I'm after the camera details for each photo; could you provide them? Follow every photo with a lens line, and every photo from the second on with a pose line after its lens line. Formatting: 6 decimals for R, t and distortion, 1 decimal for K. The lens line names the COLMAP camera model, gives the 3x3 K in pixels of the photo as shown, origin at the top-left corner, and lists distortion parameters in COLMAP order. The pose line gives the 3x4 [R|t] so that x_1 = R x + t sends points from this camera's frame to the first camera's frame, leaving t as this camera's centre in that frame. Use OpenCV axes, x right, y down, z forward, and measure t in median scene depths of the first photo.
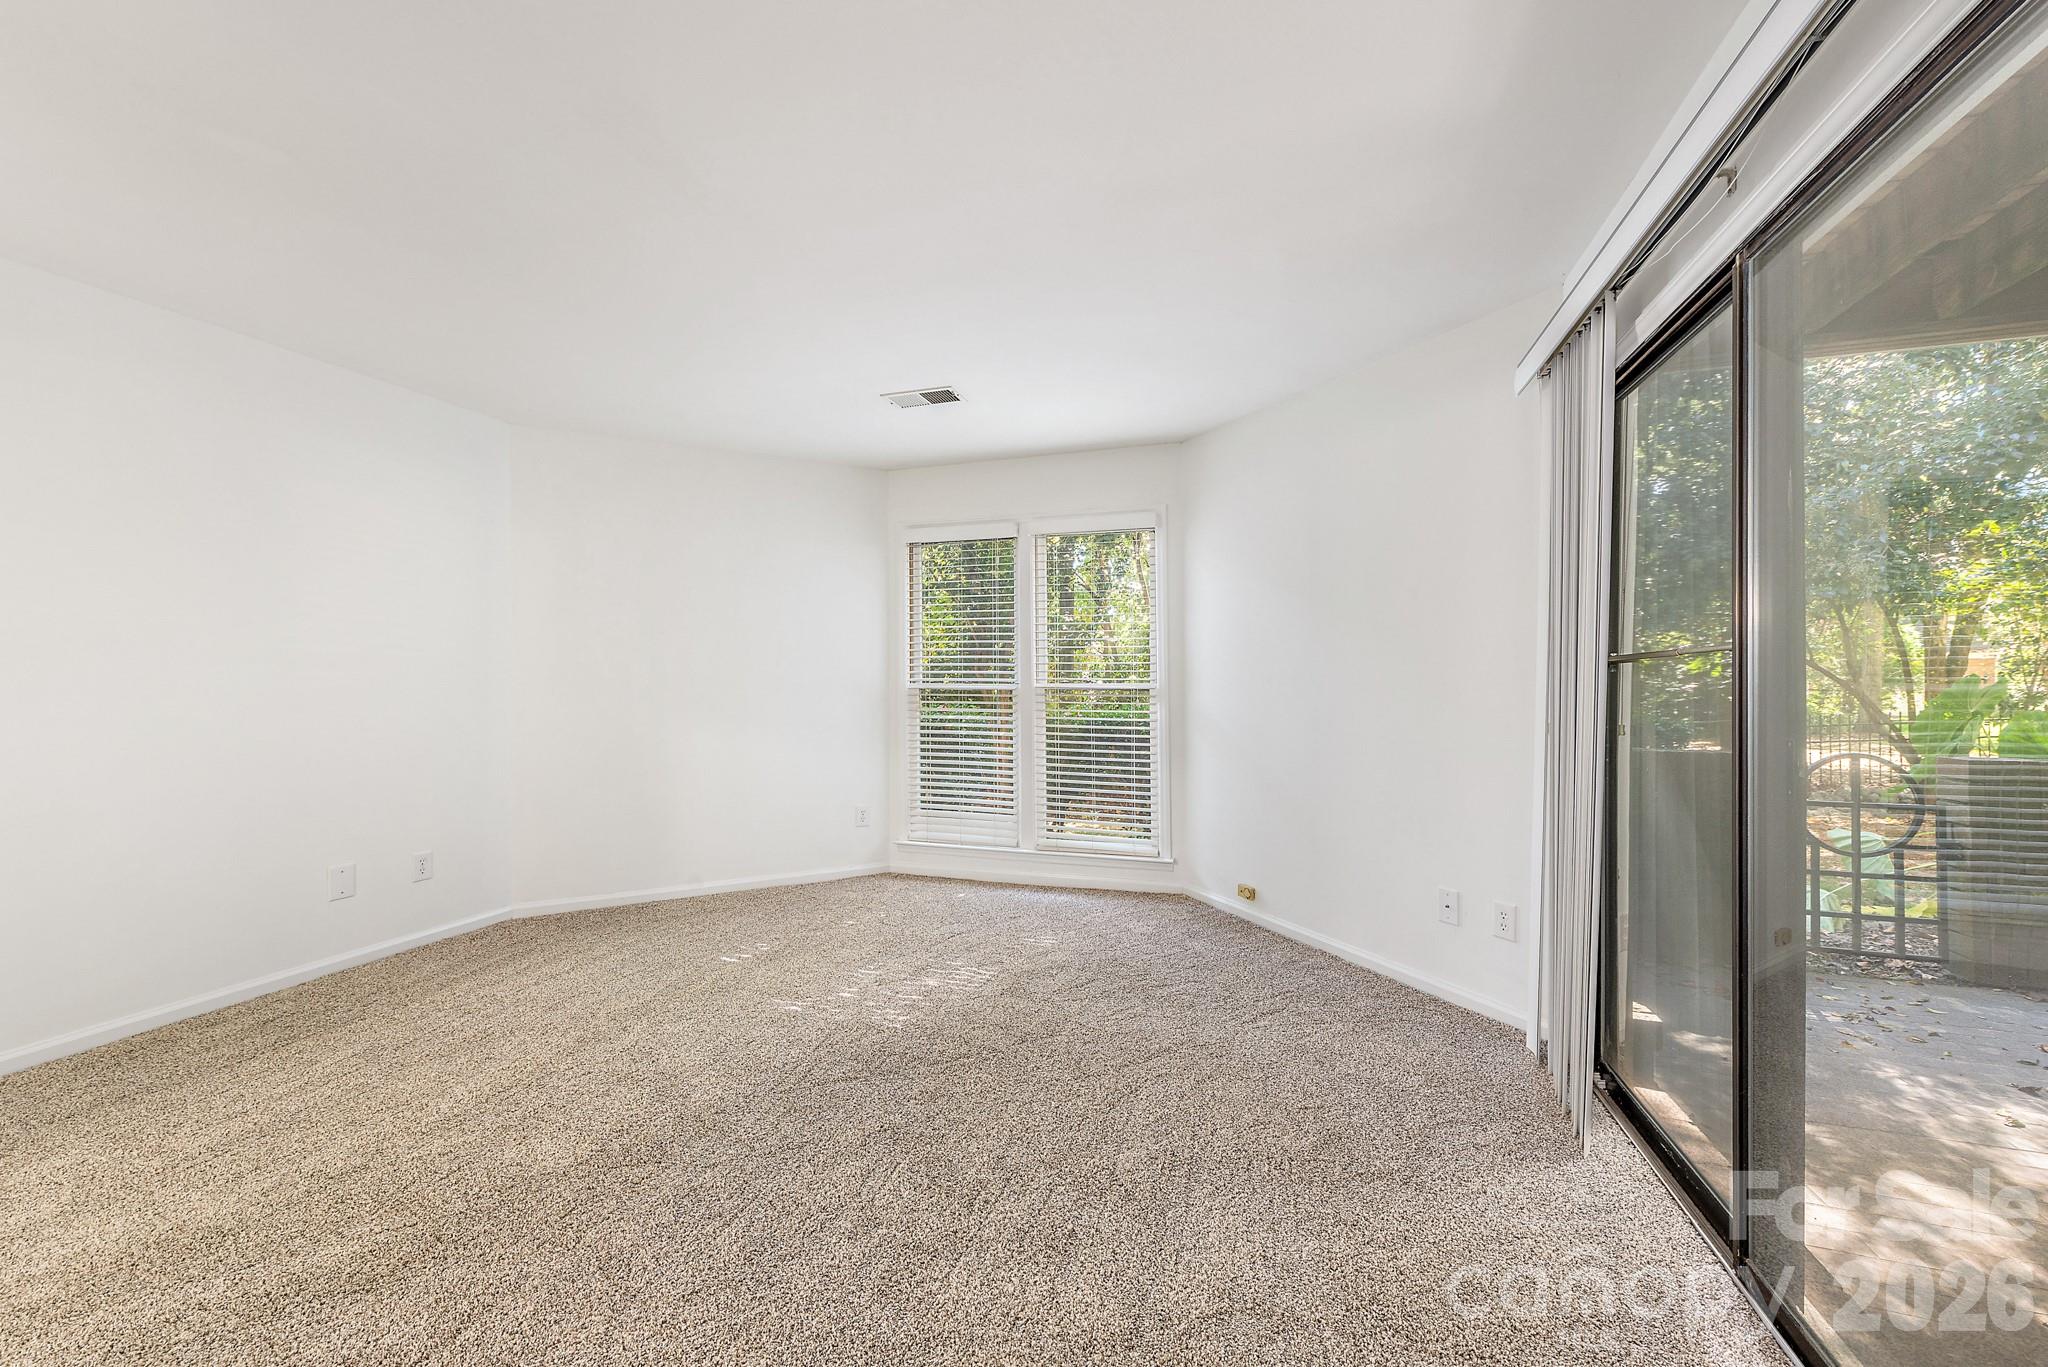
lens RADIAL K [[800.6, 0, 1024.0], [0, 800.6, 682.6], [0, 0, 1]] dist [0.002802, 0.000072]
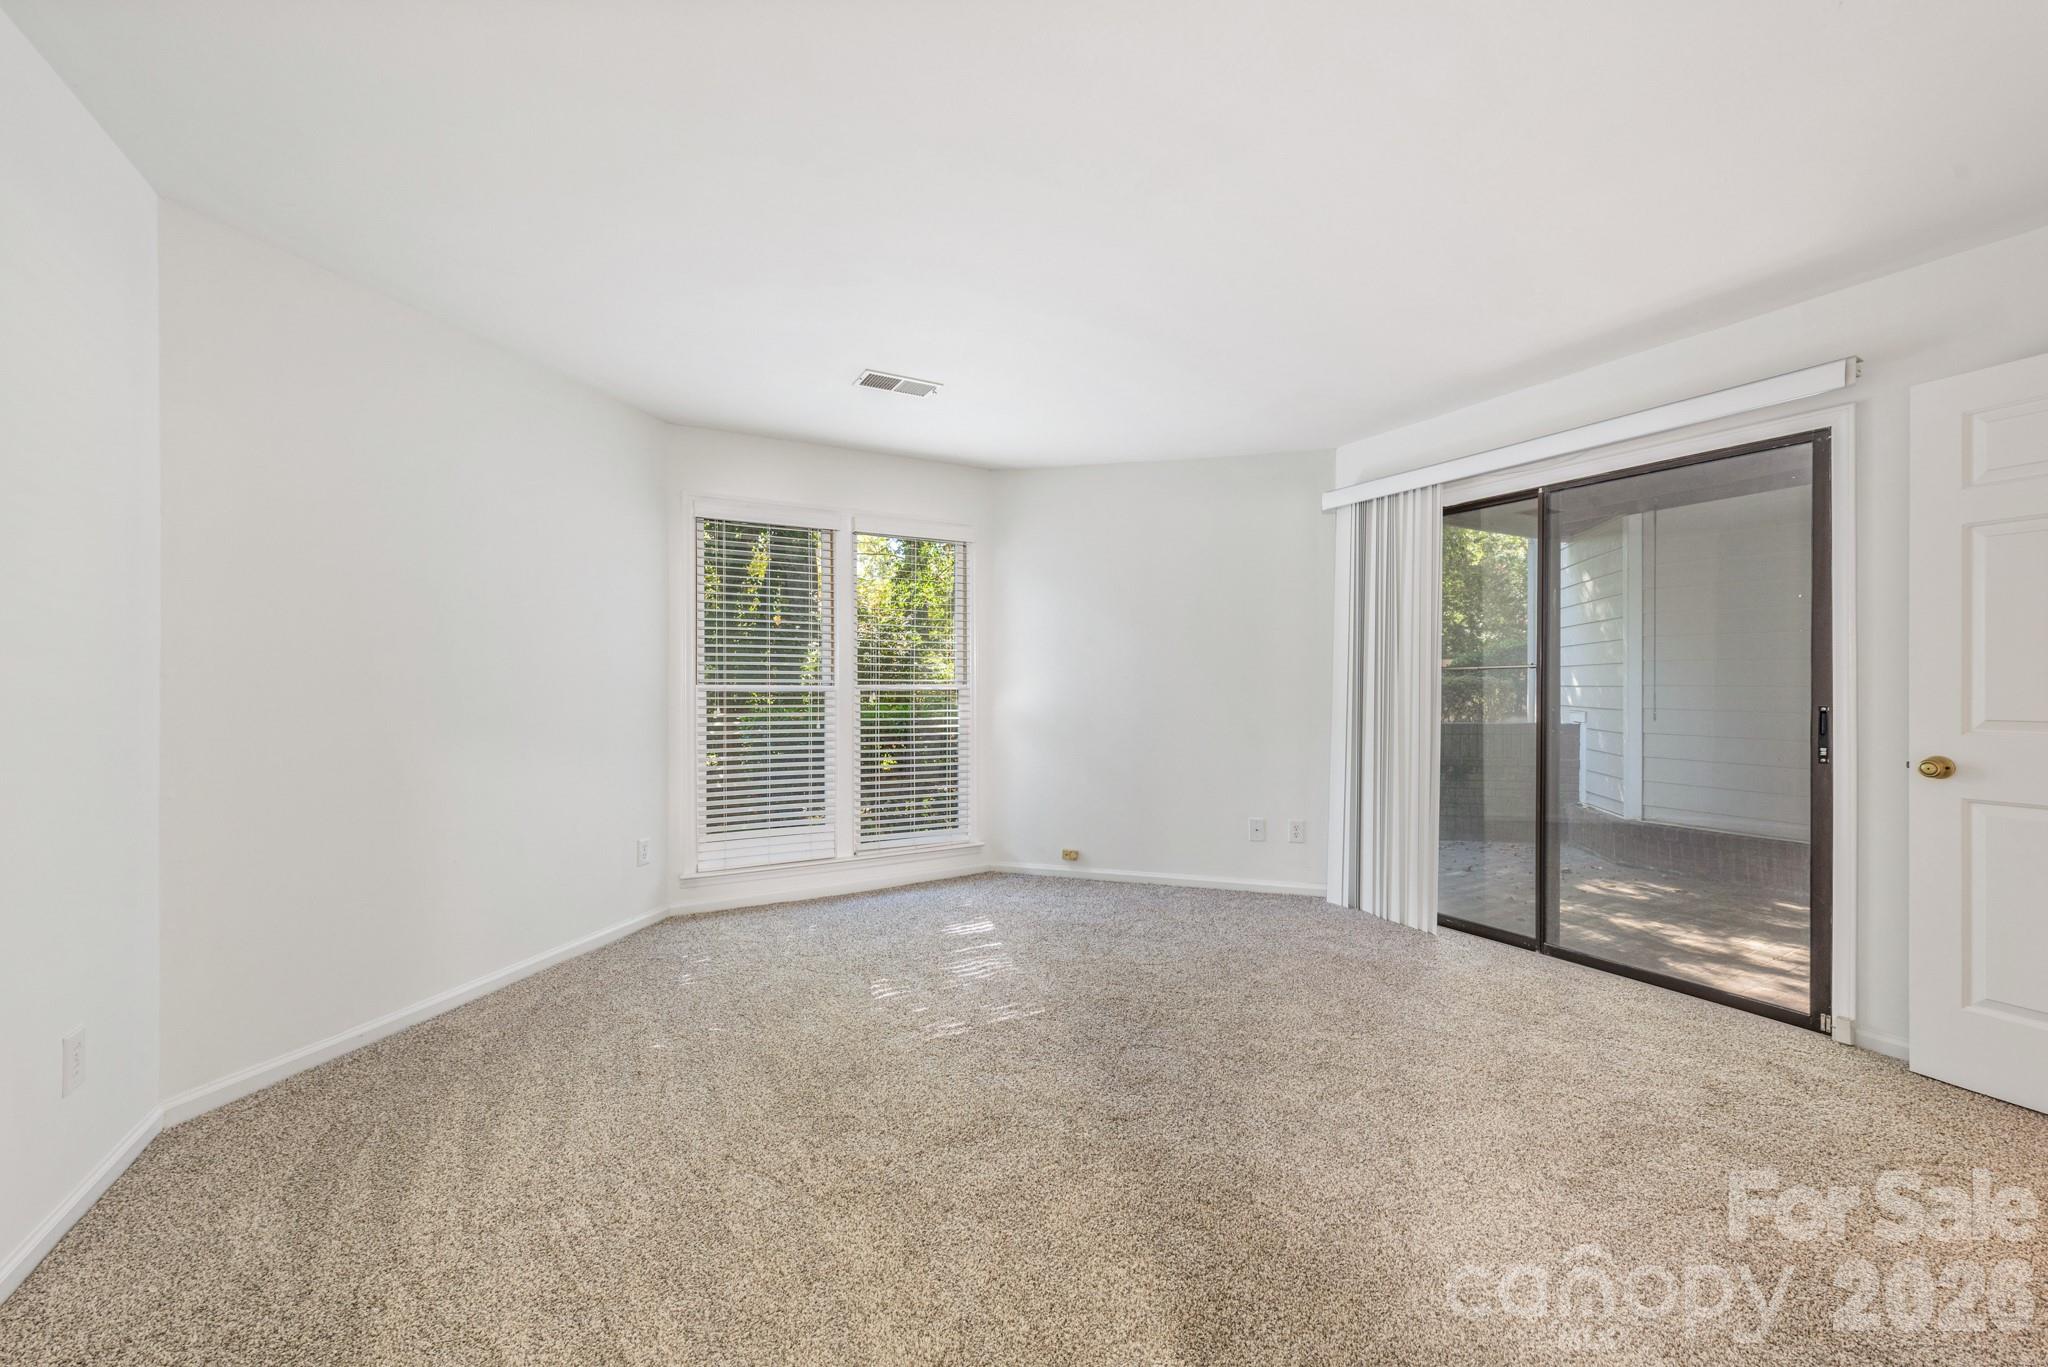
lens RADIAL K [[800.6, 0, 1024.1], [0, 800.6, 688.7], [0, 0, 1]] dist [0.002802, 0.000072]
pose [[0.667135, -0.001393, 0.744935, -0.576627], [0.002179, 0.999998, -0.000081, 0.006405], [-0.744934, 0.001677, 0.667136, 0.201292]]
